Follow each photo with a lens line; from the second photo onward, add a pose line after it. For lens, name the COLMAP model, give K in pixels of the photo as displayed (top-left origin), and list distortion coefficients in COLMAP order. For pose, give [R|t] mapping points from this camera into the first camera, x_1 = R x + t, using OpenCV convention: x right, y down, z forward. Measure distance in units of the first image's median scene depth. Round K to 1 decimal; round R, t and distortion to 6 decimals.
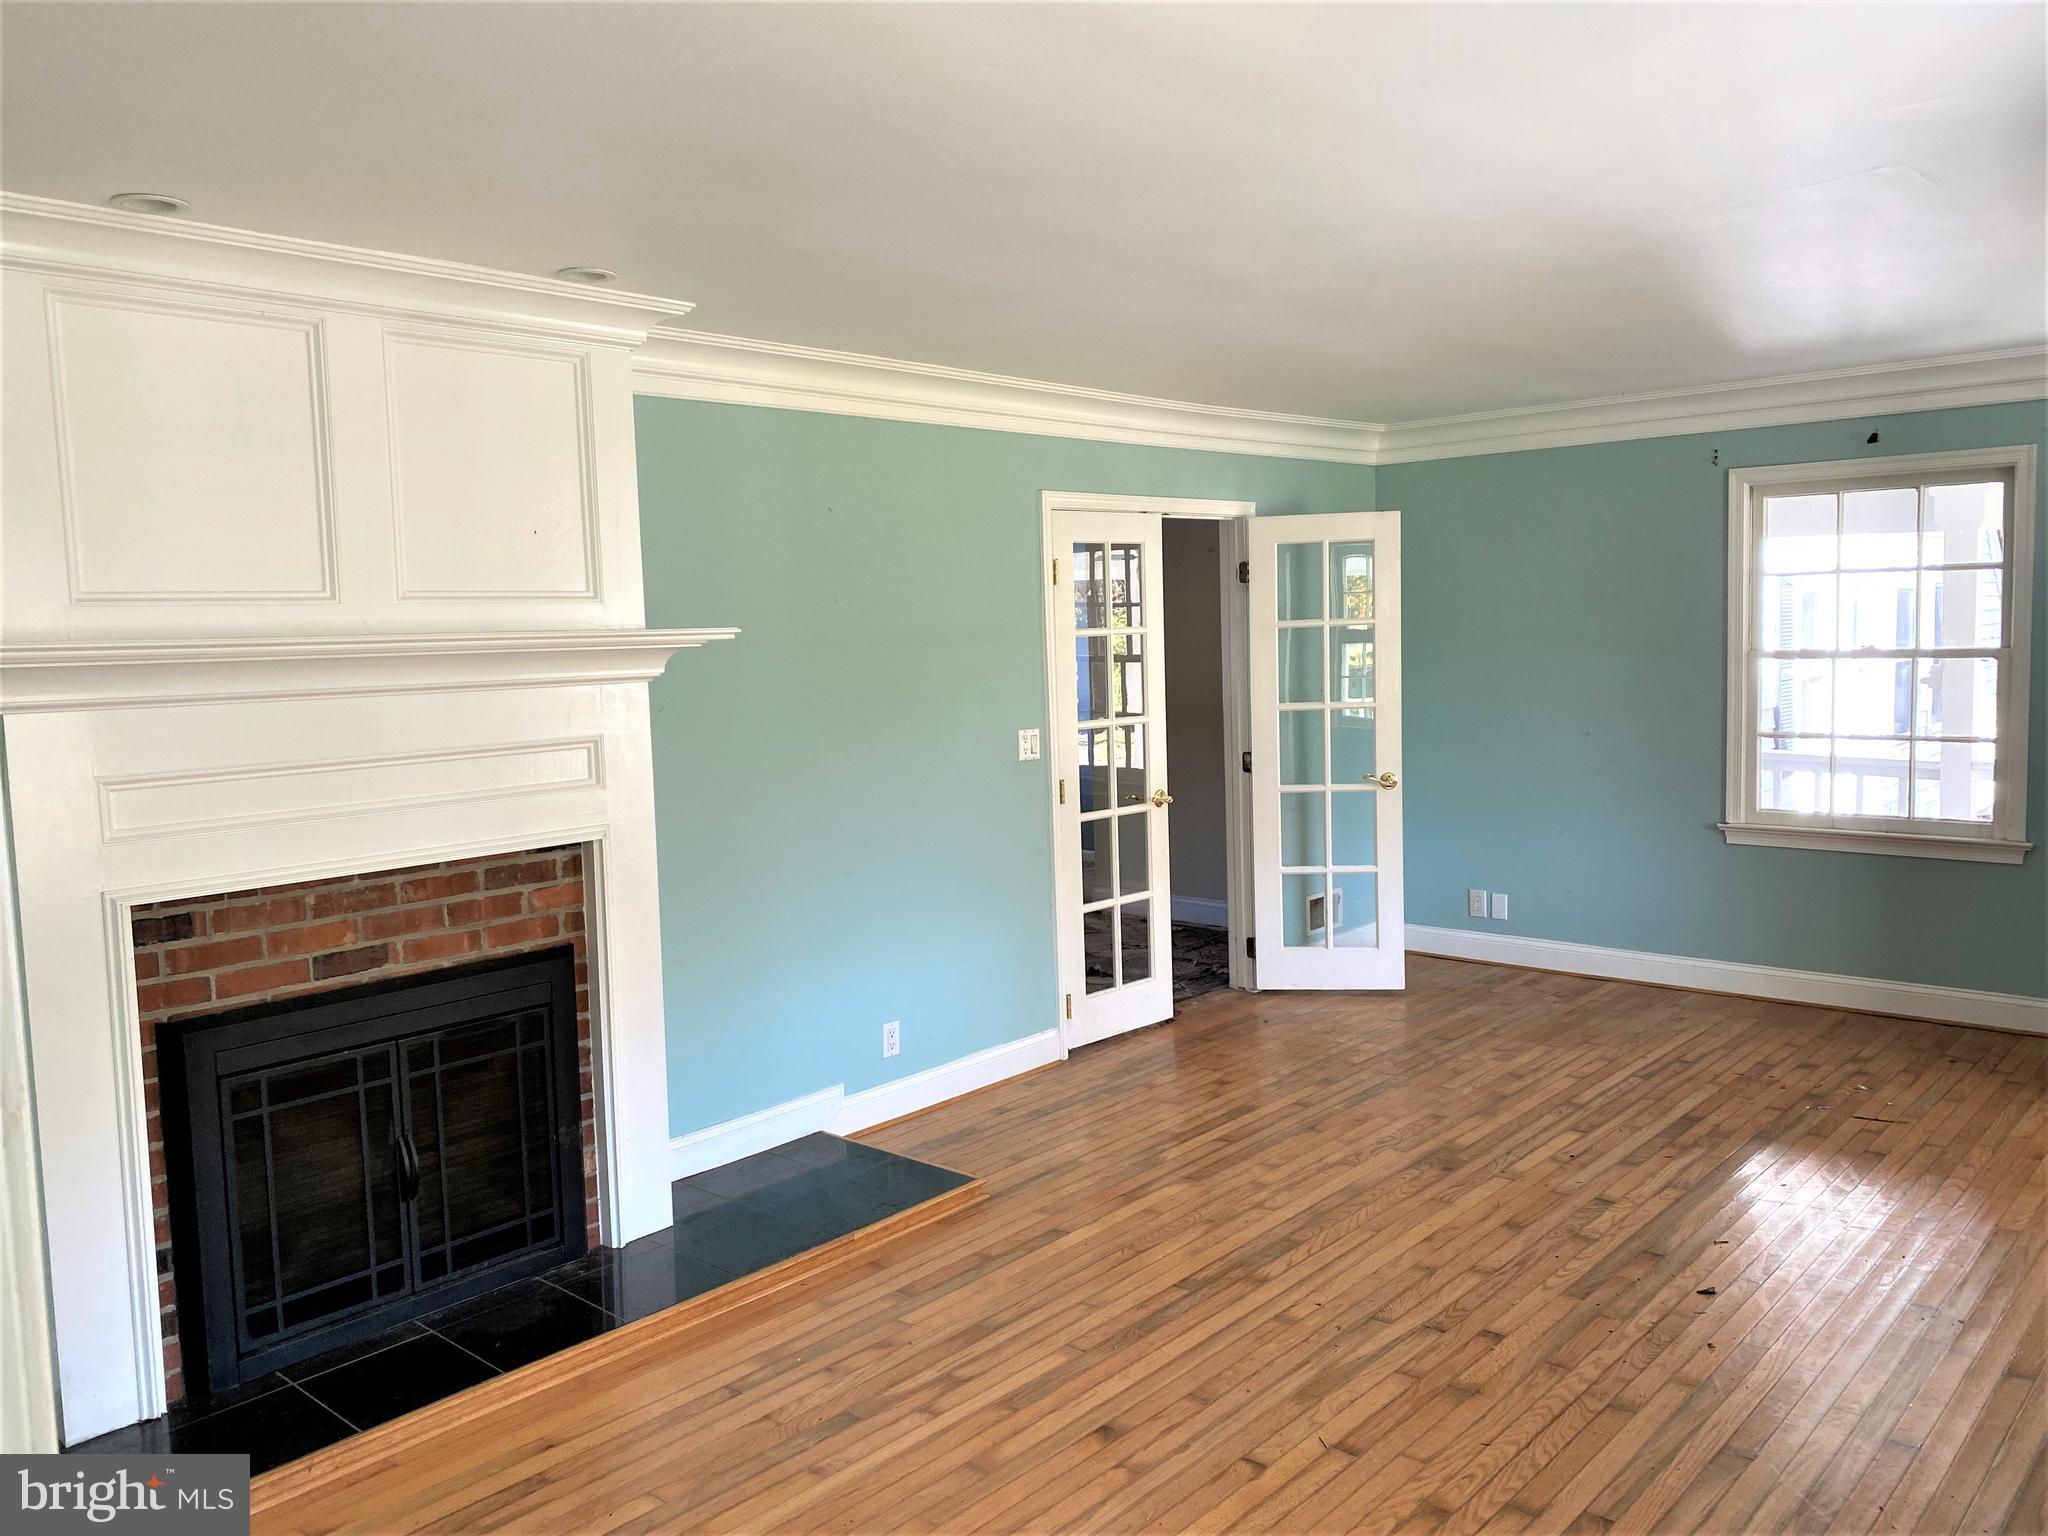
lens RADIAL K [[1586.5, 0, 1019.9], [0, 1586.5, 764.6], [0, 0, 1]] dist [0.054042, -0.060836]
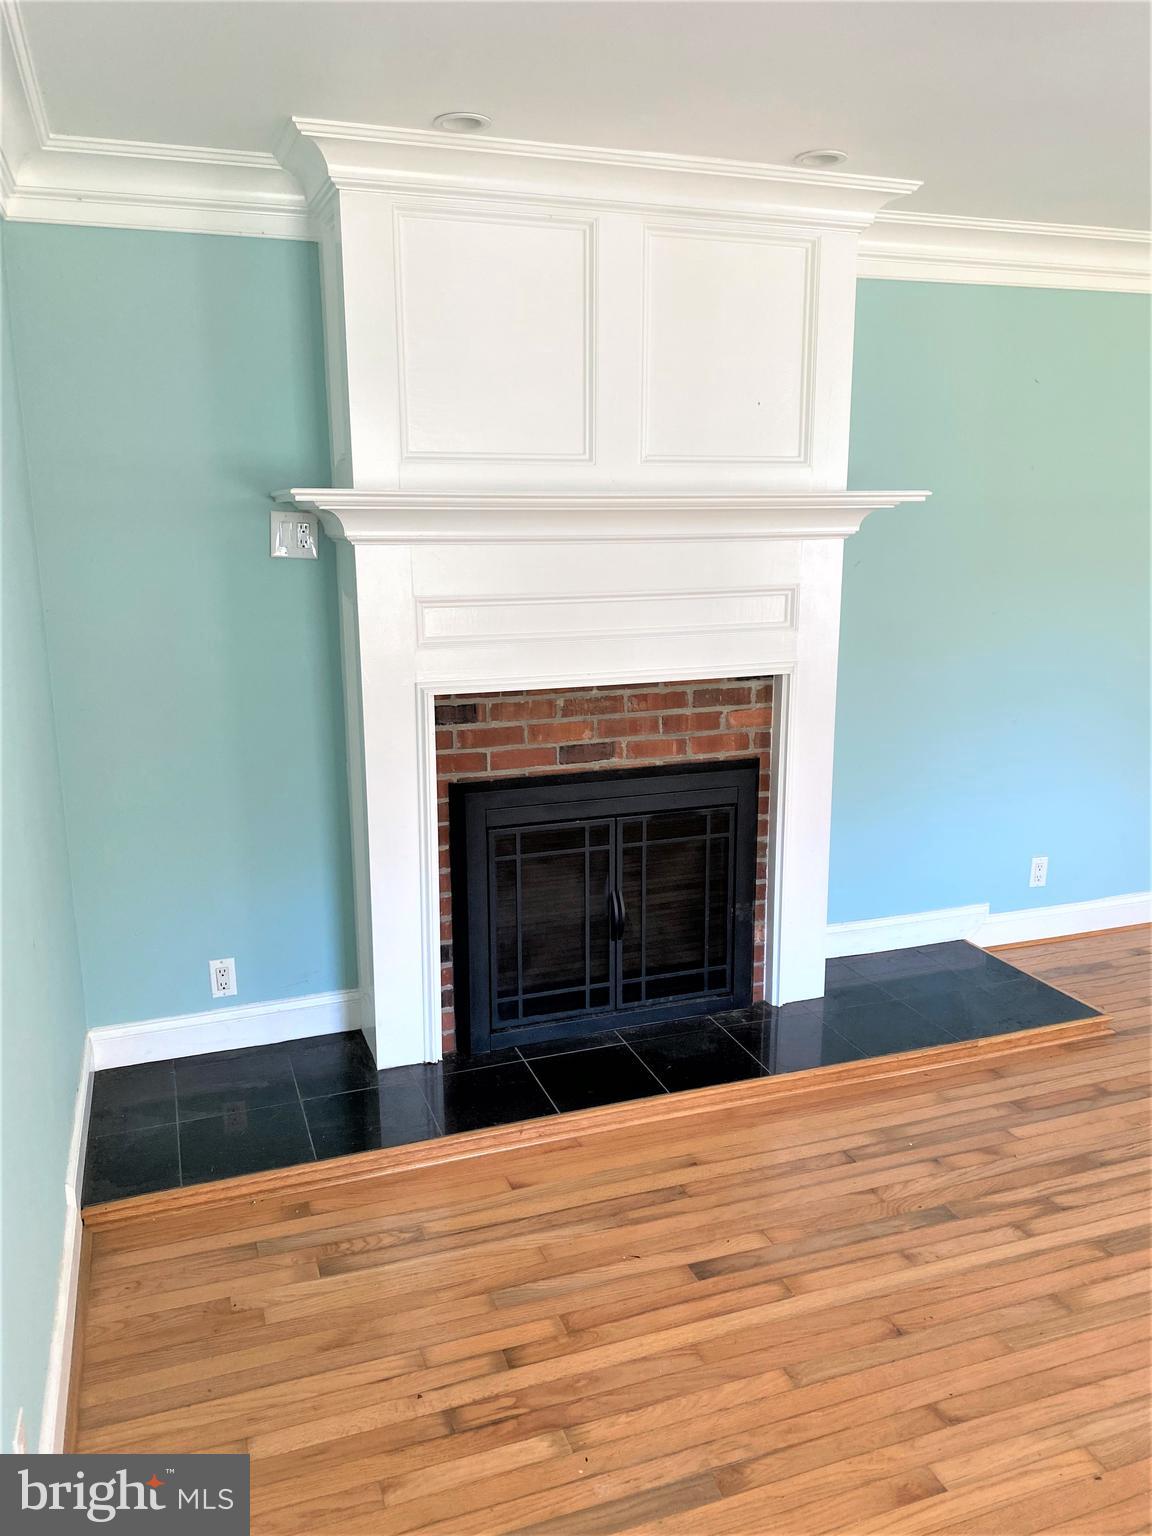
lens RADIAL K [[1189.9, 0, 574.9], [0, 1189.9, 757.2], [0, 0, 1]] dist [0.054042, -0.060836]
pose [[0.882530, 0.124769, -0.453402, 0.004754], [-0.064507, 0.987166, 0.146093, -0.011619], [0.465811, -0.099684, 0.879252, 0.160100]]
